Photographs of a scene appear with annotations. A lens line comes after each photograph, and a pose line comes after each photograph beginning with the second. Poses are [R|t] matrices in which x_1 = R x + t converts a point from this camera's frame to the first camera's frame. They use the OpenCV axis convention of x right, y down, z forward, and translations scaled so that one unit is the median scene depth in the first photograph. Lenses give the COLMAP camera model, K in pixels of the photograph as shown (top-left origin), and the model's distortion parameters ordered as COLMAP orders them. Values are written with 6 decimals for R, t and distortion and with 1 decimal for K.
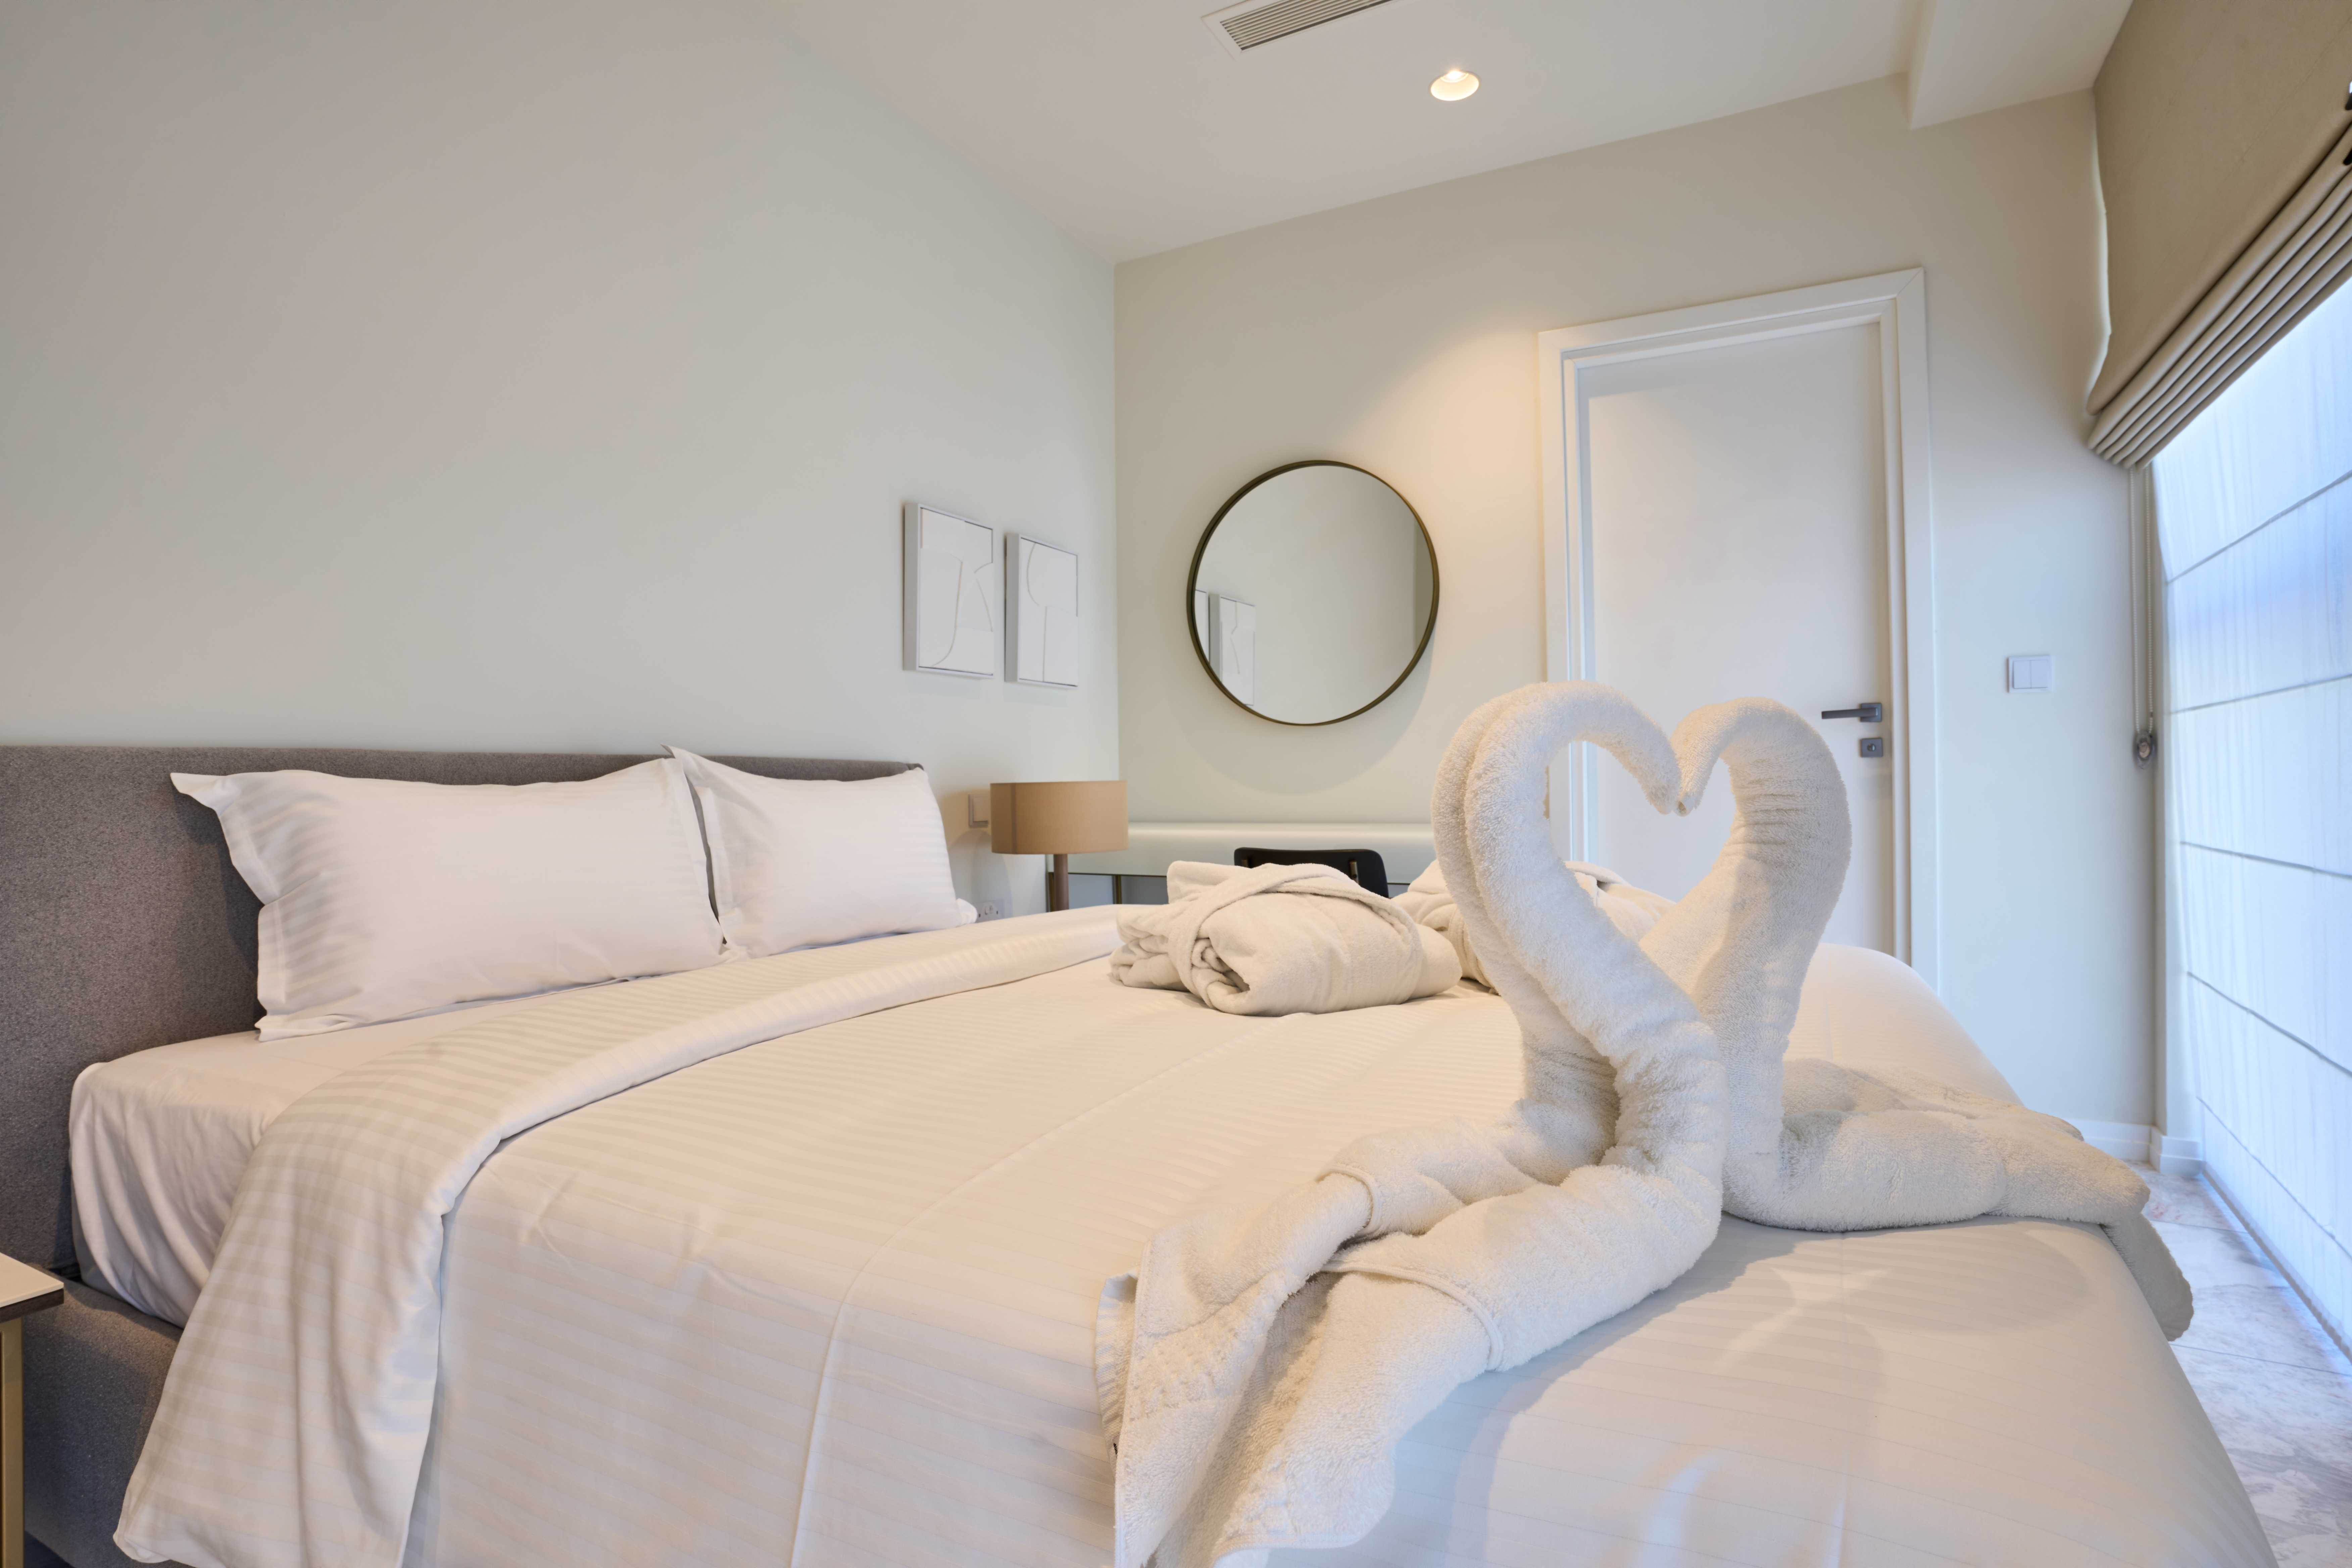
lens RADIAL K [[1167.0, 0, 1178.0], [0, 1167.0, 790.4], [0, 0, 1]] dist [-0.078493, 0.040958]
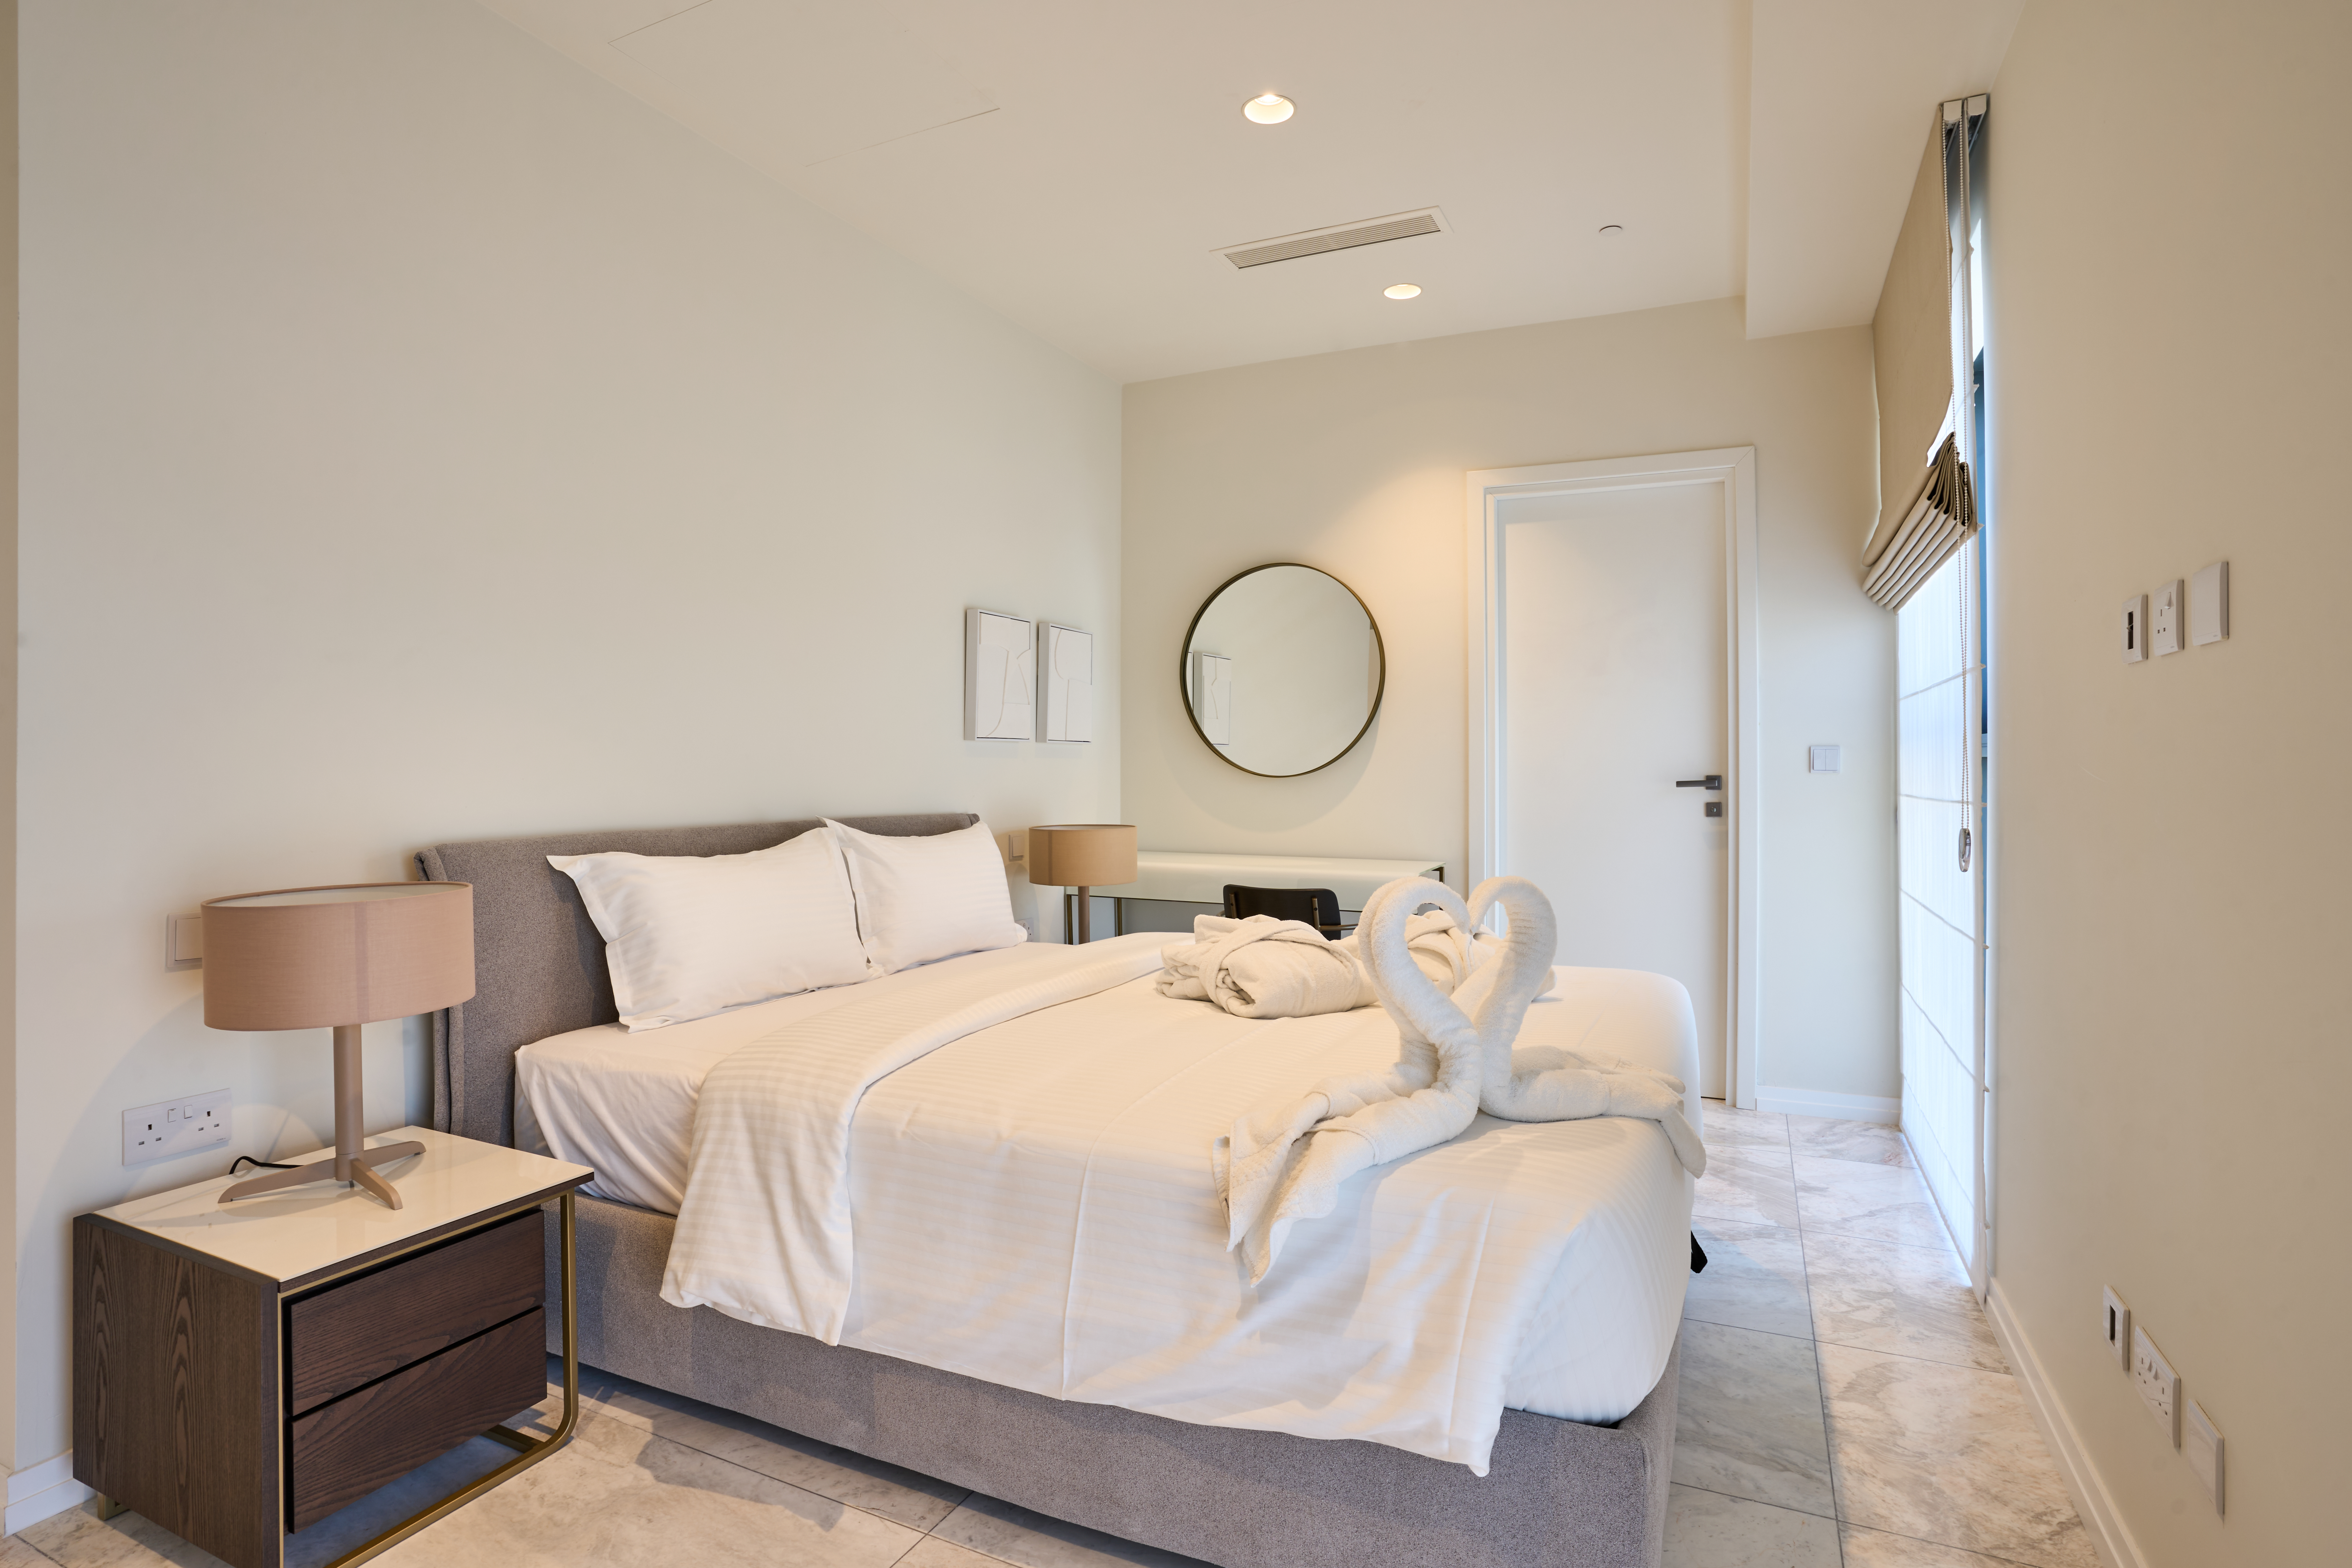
lens RADIAL K [[1168.2, 0, 1185.9], [0, 1168.2, 773.3], [0, 0, 1]] dist [-0.067951, 0.026898]
pose [[0.998927, 0.013995, 0.044143, -0.105262], [-0.013764, 0.999890, -0.005547, -0.133101], [-0.044215, 0.004934, 0.999010, -0.599310]]
